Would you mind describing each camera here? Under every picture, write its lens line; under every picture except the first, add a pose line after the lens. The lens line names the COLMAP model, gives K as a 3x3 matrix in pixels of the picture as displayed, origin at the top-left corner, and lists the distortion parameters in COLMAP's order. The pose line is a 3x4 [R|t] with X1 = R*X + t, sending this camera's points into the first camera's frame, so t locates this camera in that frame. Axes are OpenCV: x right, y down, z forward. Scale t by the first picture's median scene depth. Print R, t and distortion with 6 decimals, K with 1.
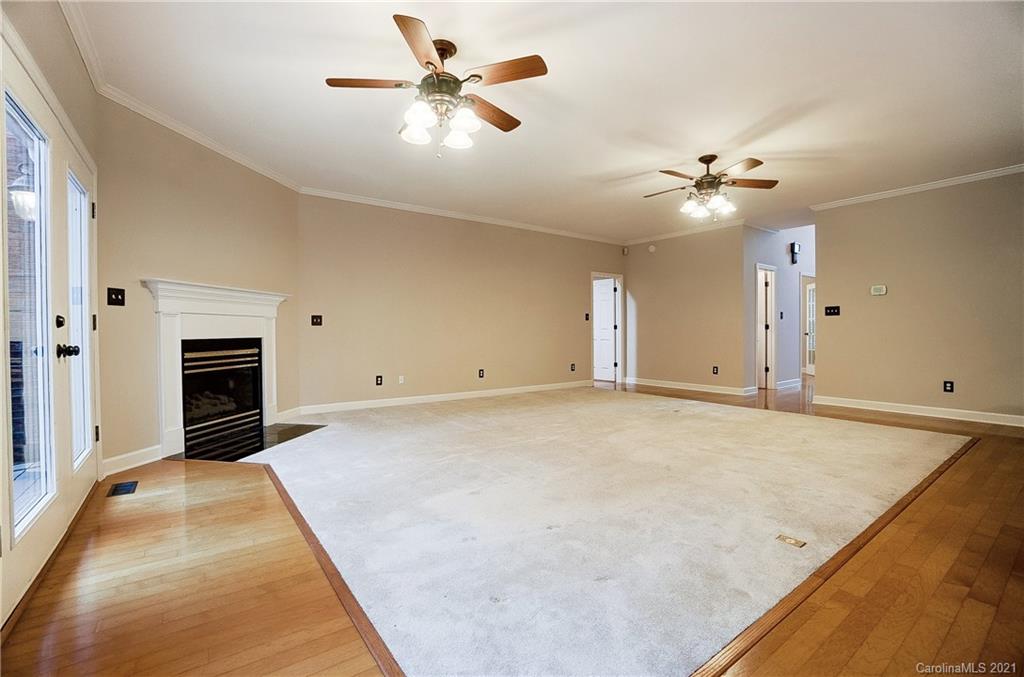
lens RADIAL K [[447.4, 0, 497.2], [0, 447.4, 339.2], [0, 0, 1]] dist [-0.061625, 0.022296]
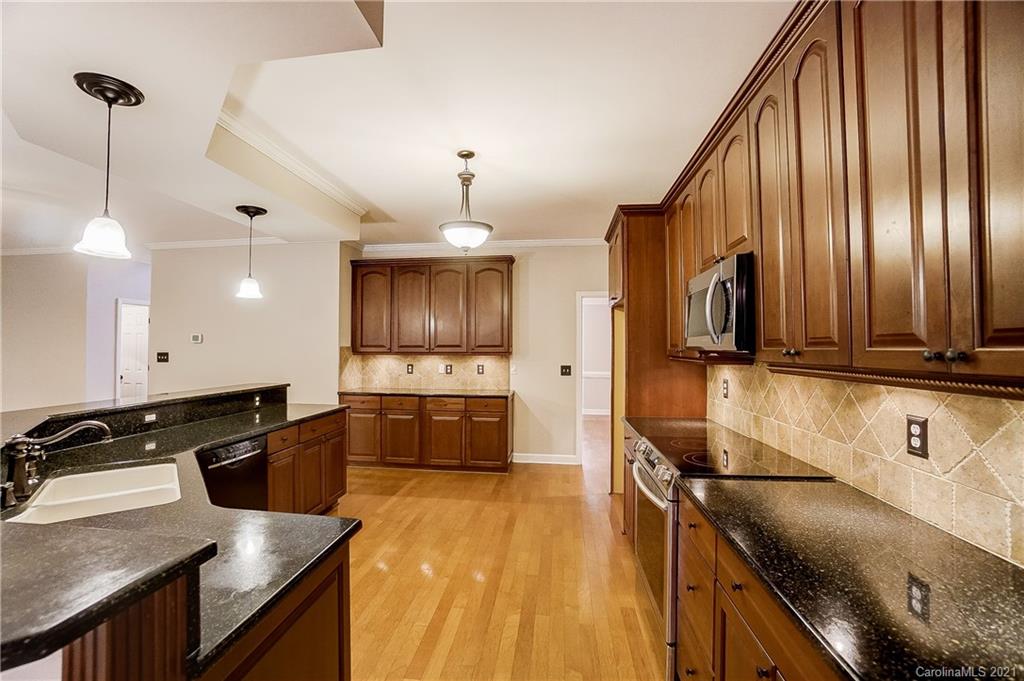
lens RADIAL K [[448.9, 0, 501.4], [0, 448.9, 339.1], [0, 0, 1]] dist [-0.028804, 0.000157]
pose [[0.682962, 0.019292, 0.730199, 0.745976], [0.006815, 0.999439, -0.032779, -0.088871], [-0.730422, 0.027363, 0.682448, -0.237272]]
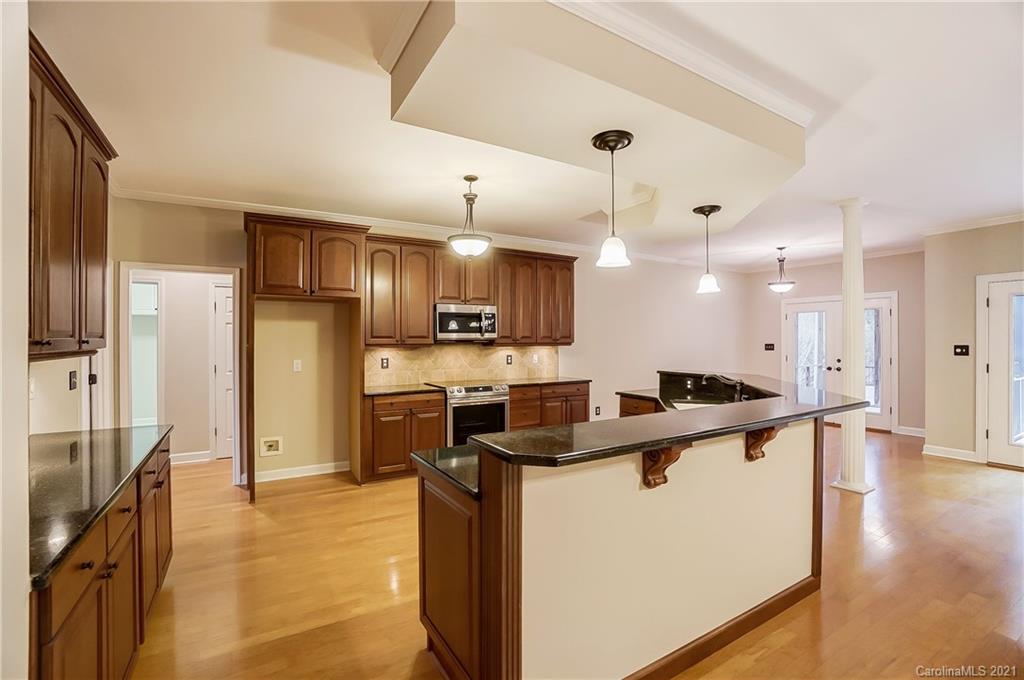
lens RADIAL K [[449.2, 0, 496.4], [0, 449.2, 340.0], [0, 0, 1]] dist [-0.063423, 0.020560]
pose [[-0.994278, 0.004995, 0.106702, 1.062328], [0.006885, 0.999826, 0.017345, -0.109044], [-0.106597, 0.017980, -0.994140, 1.048208]]
